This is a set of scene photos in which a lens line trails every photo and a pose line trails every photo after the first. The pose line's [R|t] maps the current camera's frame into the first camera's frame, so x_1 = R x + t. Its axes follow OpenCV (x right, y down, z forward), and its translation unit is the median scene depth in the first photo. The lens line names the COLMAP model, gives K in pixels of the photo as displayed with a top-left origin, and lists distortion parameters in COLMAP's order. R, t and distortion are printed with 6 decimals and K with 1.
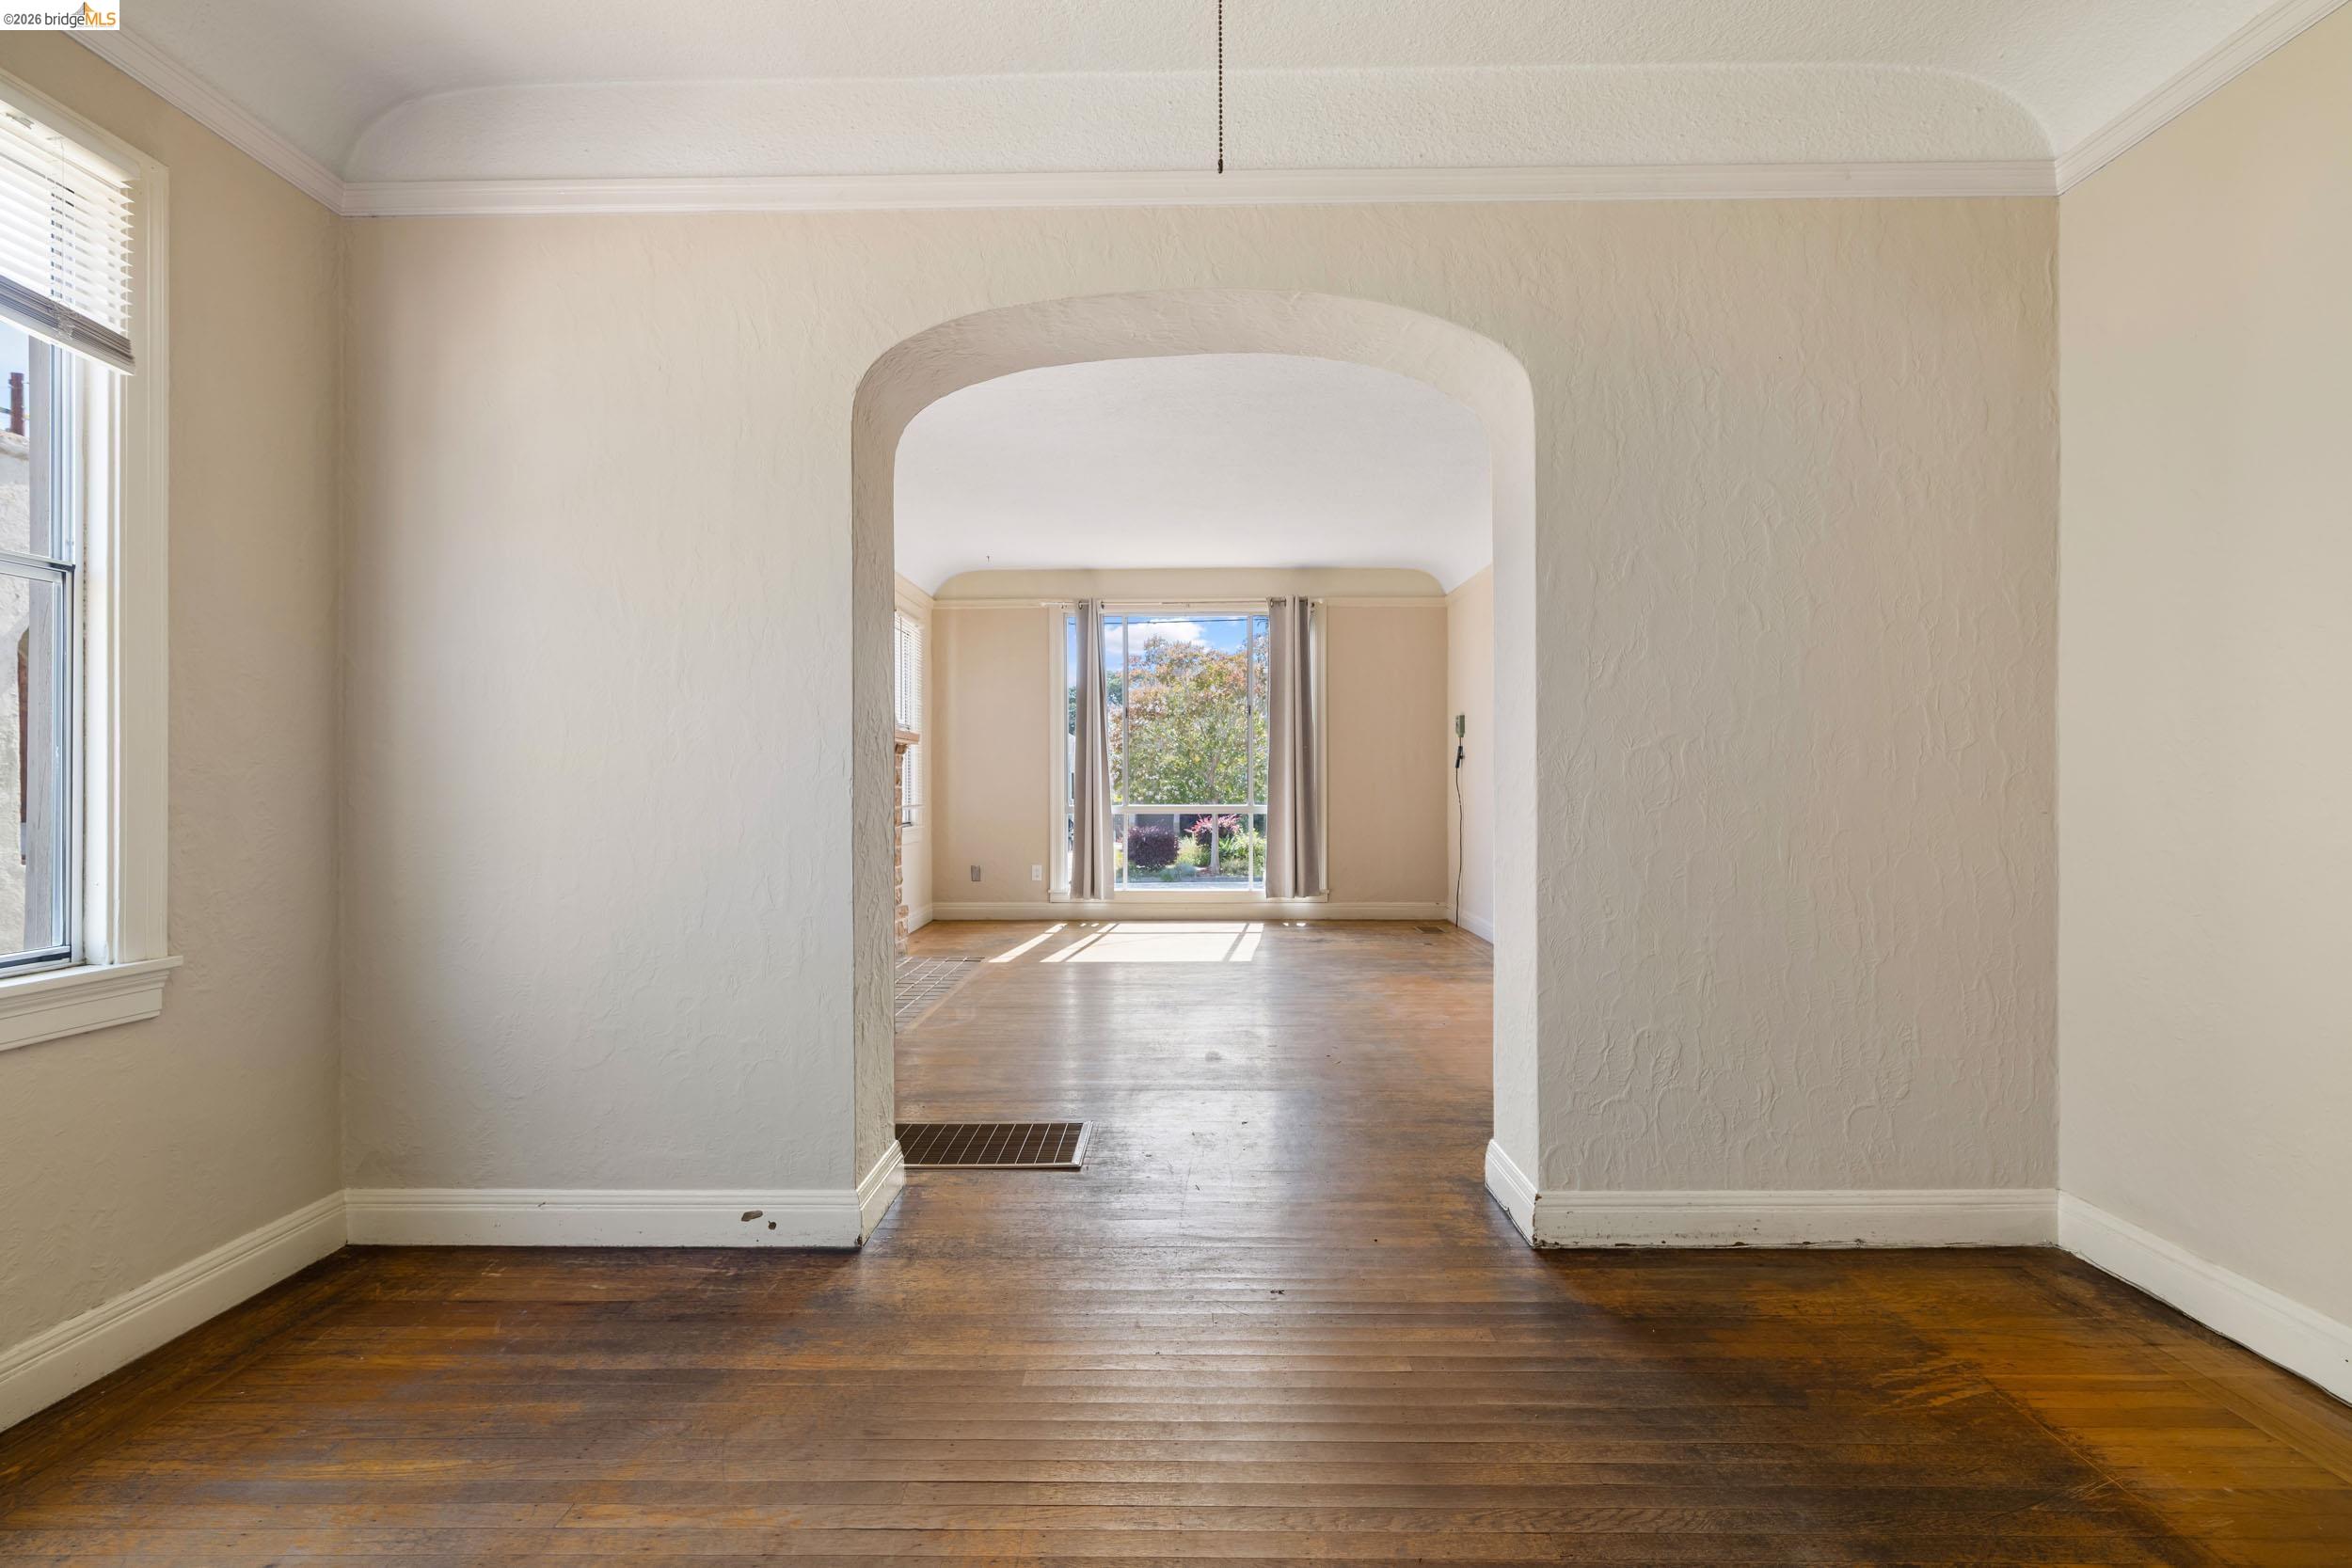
lens RADIAL K [[1136.0, 0, 1168.1], [0, 1136.0, 776.1], [0, 0, 1]] dist [-0.001441, 0.000294]
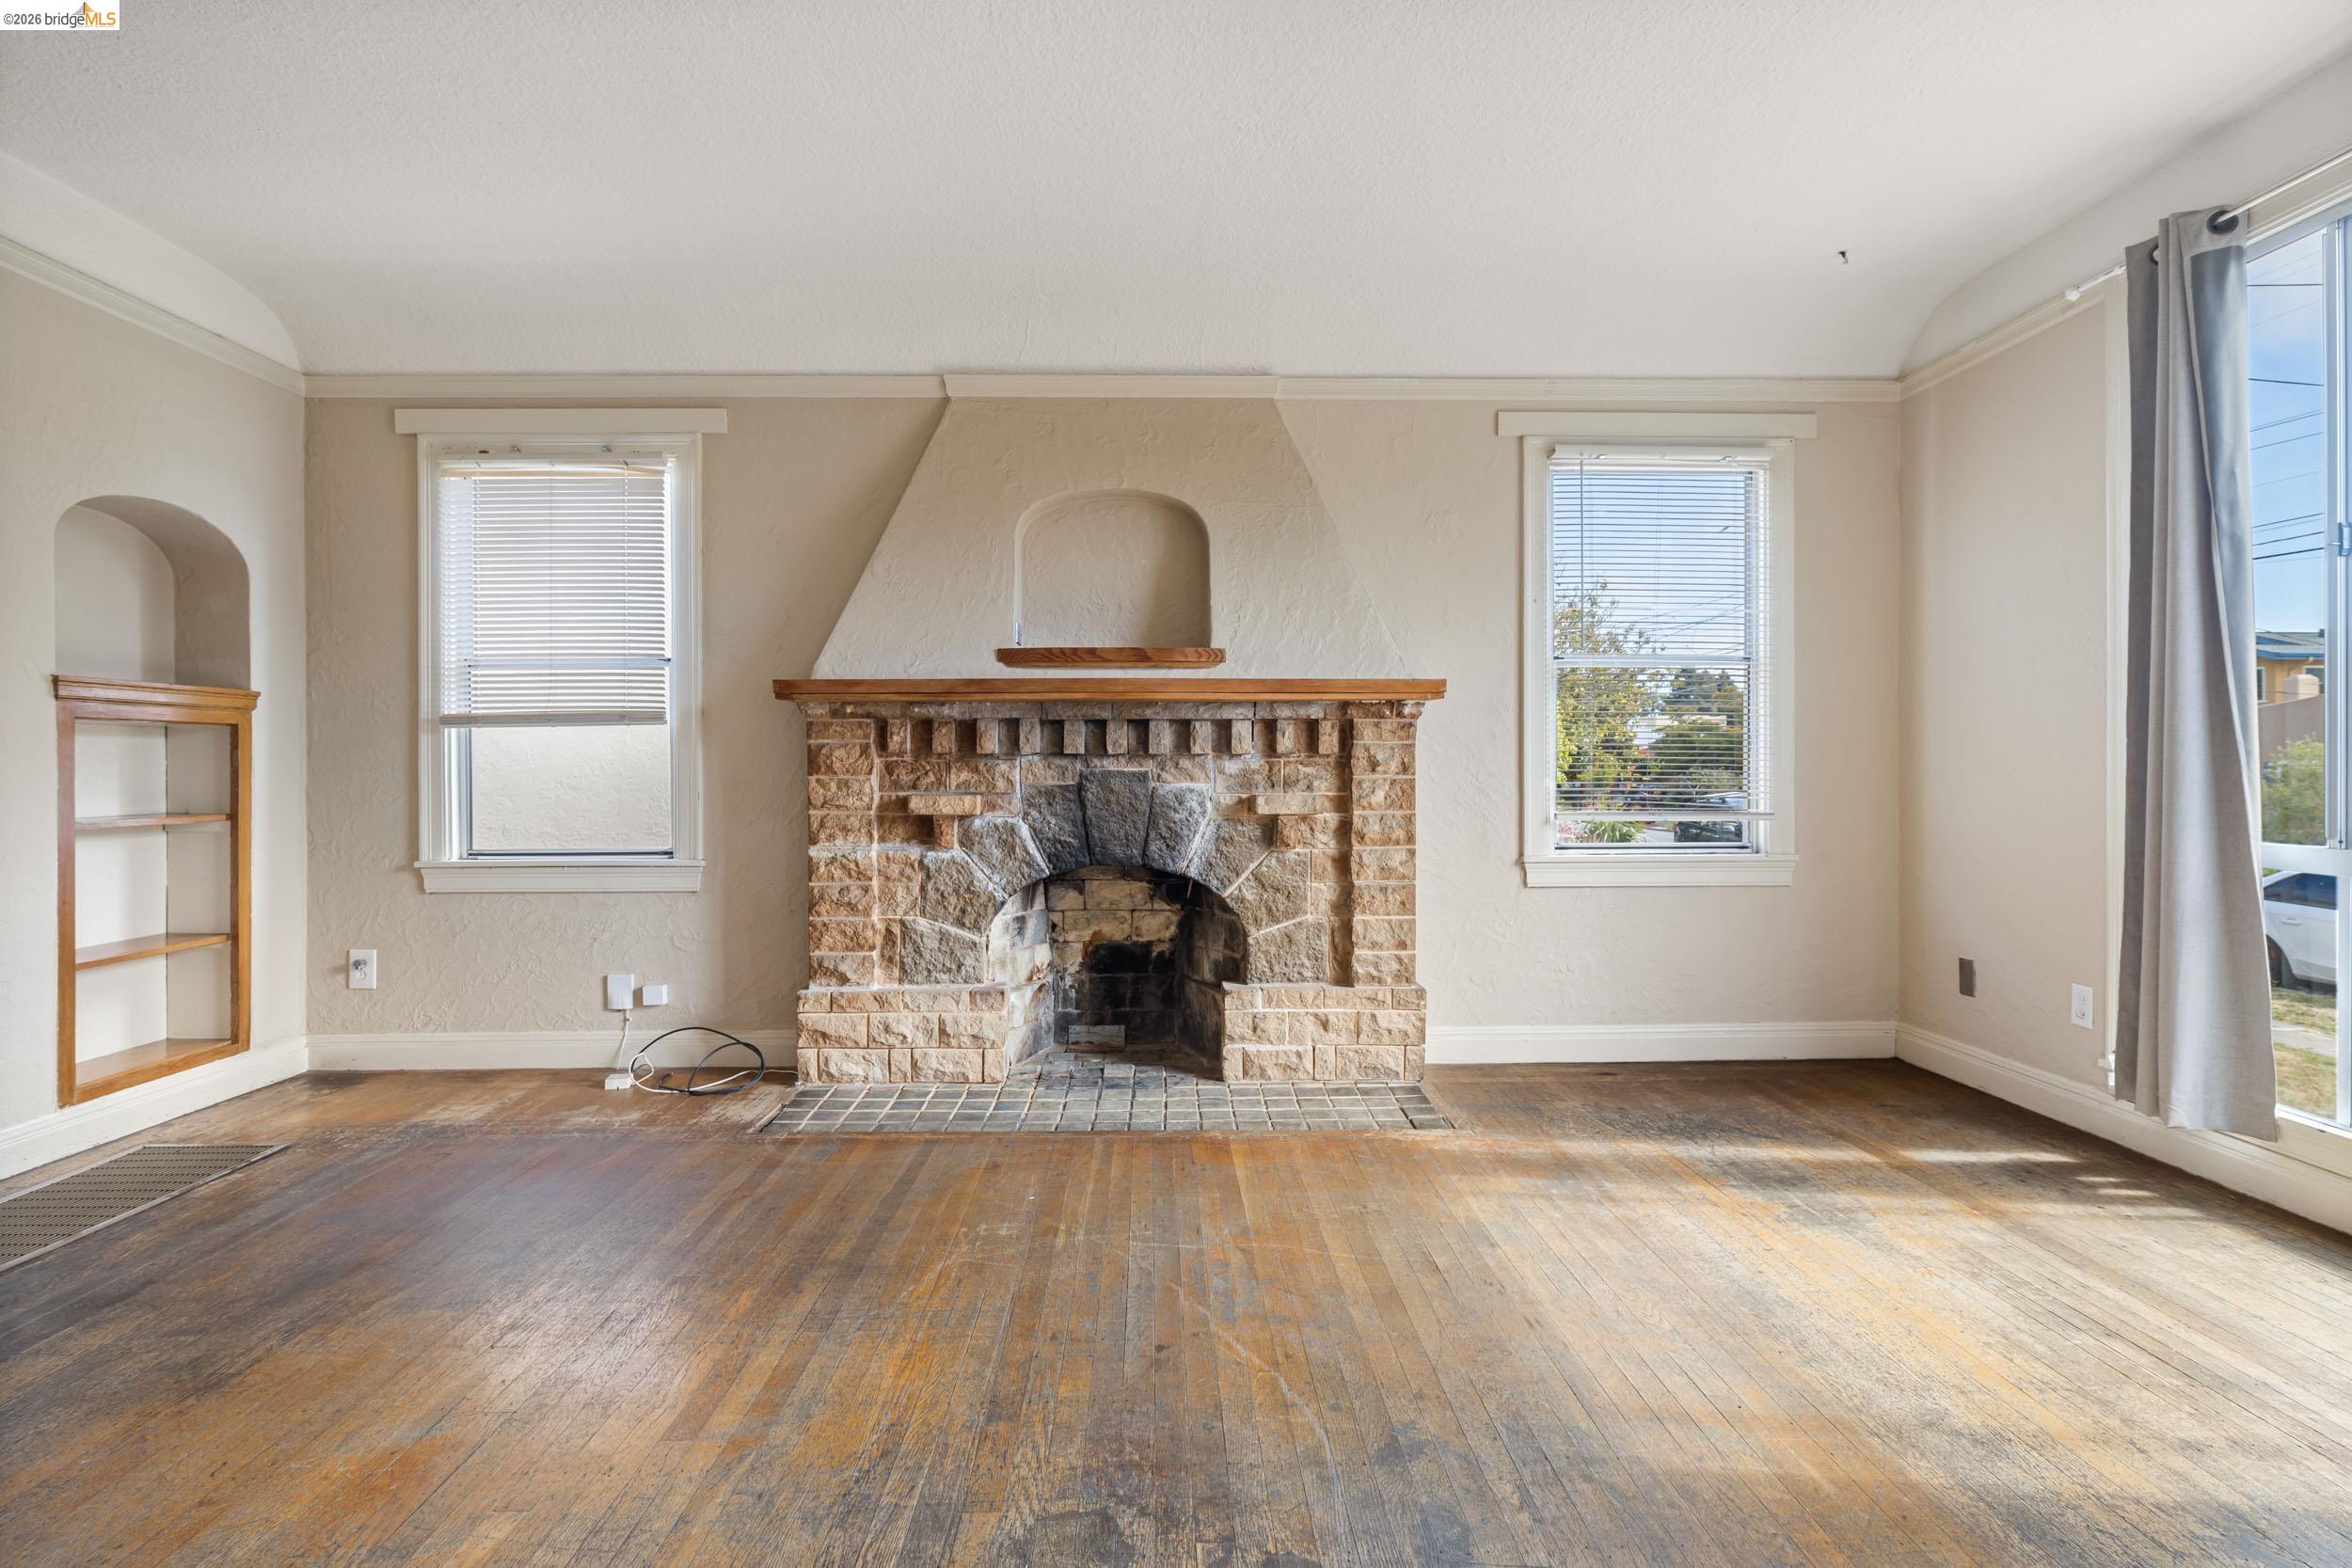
lens RADIAL K [[1136.0, 0, 1168.1], [0, 1136.0, 776.1], [0, 0, 1]] dist [-0.001441, 0.000294]
pose [[0.032779, 0.008721, -0.999425, 0.264969], [0.006805, 0.999937, 0.008949, 0.003173], [0.999439, -0.007095, 0.032718, 0.713373]]
